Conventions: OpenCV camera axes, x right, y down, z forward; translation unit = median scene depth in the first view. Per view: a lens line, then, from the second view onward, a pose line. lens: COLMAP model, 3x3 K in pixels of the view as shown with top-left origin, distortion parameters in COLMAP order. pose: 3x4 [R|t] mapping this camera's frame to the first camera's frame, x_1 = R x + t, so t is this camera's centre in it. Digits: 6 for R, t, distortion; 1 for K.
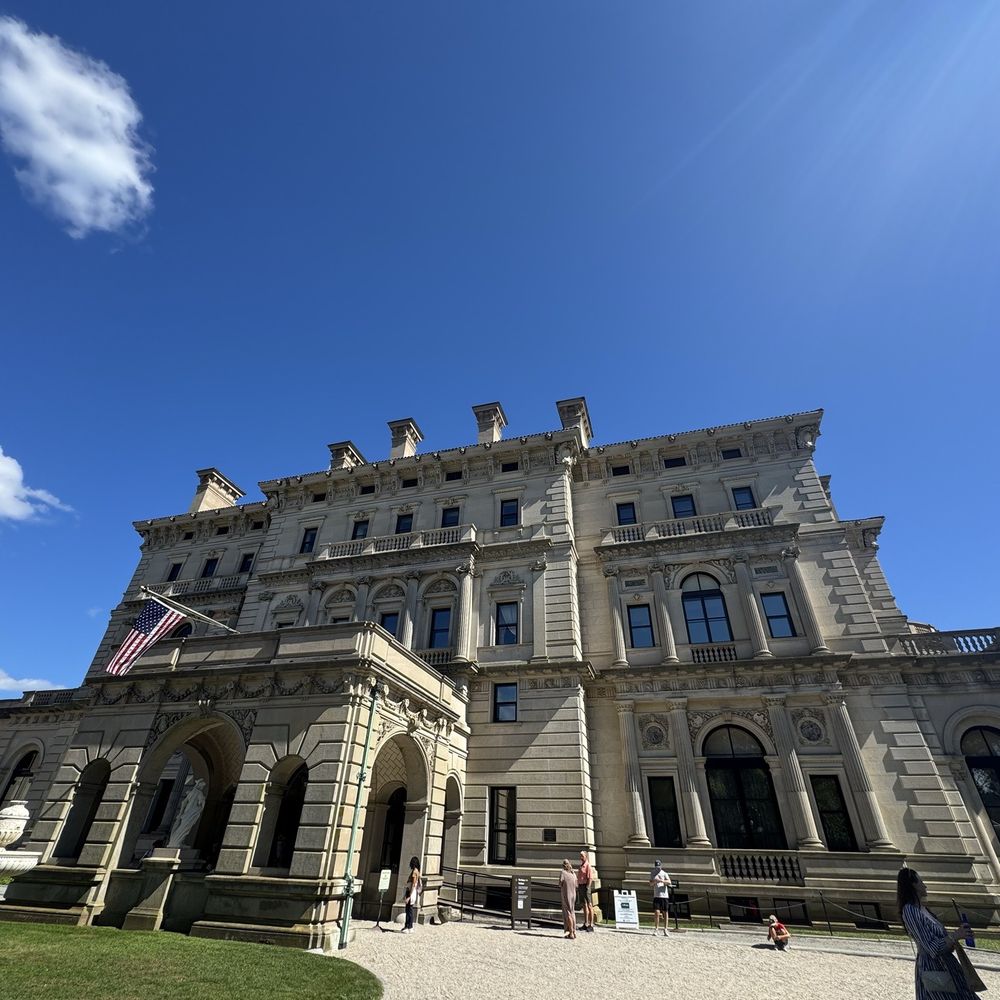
lens RADIAL K [[529.9, 0, 497.8], [0, 529.9, 495.3], [0, 0, 1]] dist [-0.004284, -0.000527]
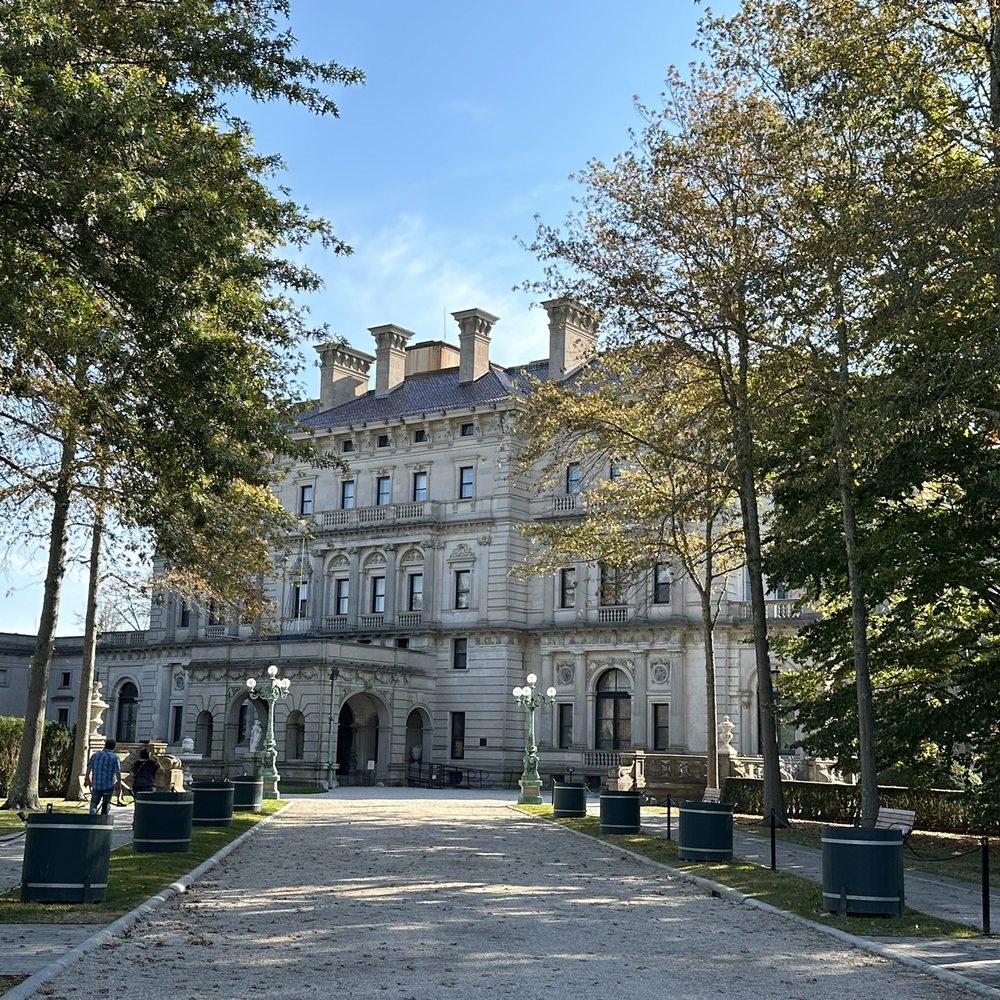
lens RADIAL K [[1439.3, 0, 500.0], [0, 1439.3, 500.0], [0, 0, 1]] dist [0.116404, -0.014252]
pose [[0.946353, -0.063353, -0.316862, 1.330153], [0.185331, 0.909692, 0.371635, -1.325982], [0.264703, -0.410422, 0.872632, -2.021273]]
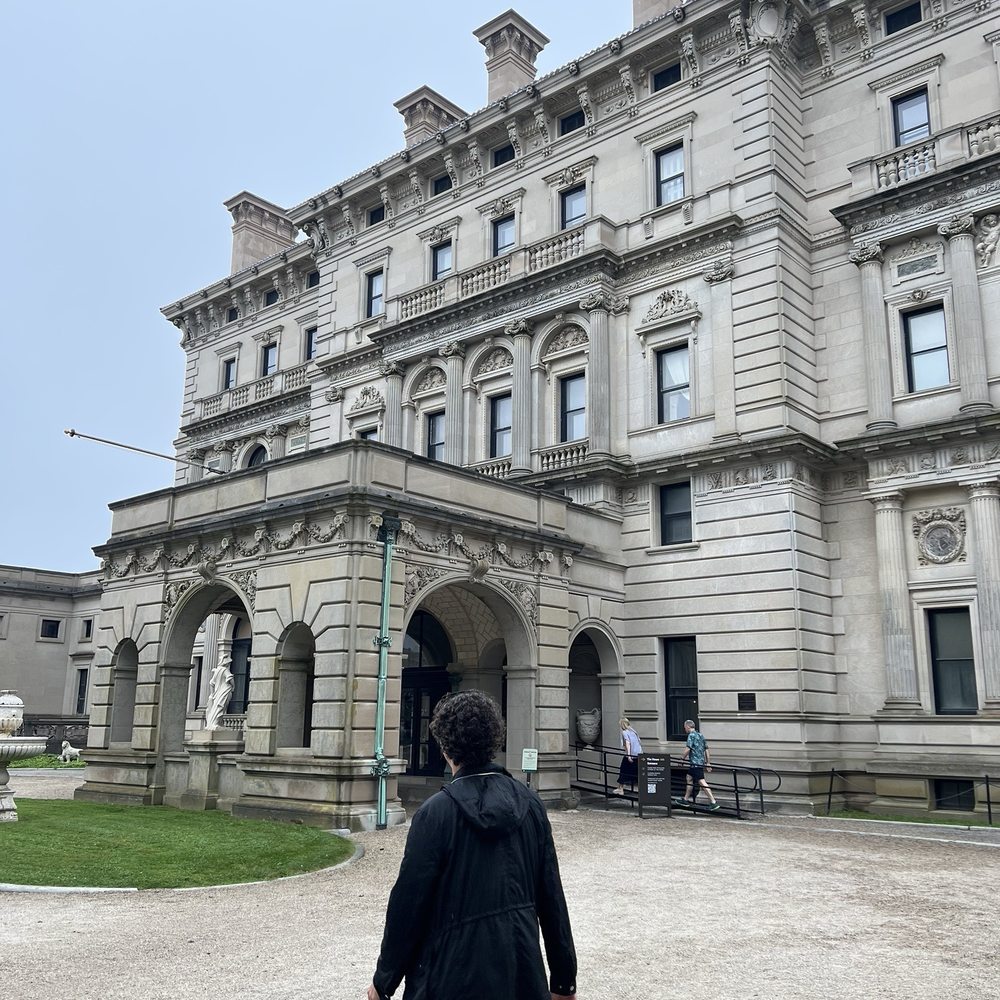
lens RADIAL K [[998.8, 0, 500.0], [0, 998.8, 500.0], [0, 0, 1]] dist [0.161586, -0.406292]
pose [[0.910623, -0.108218, -0.398816, 0.311152], [0.245227, 0.918313, 0.310749, -0.032603], [0.332609, -0.380776, 0.862775, -0.057655]]
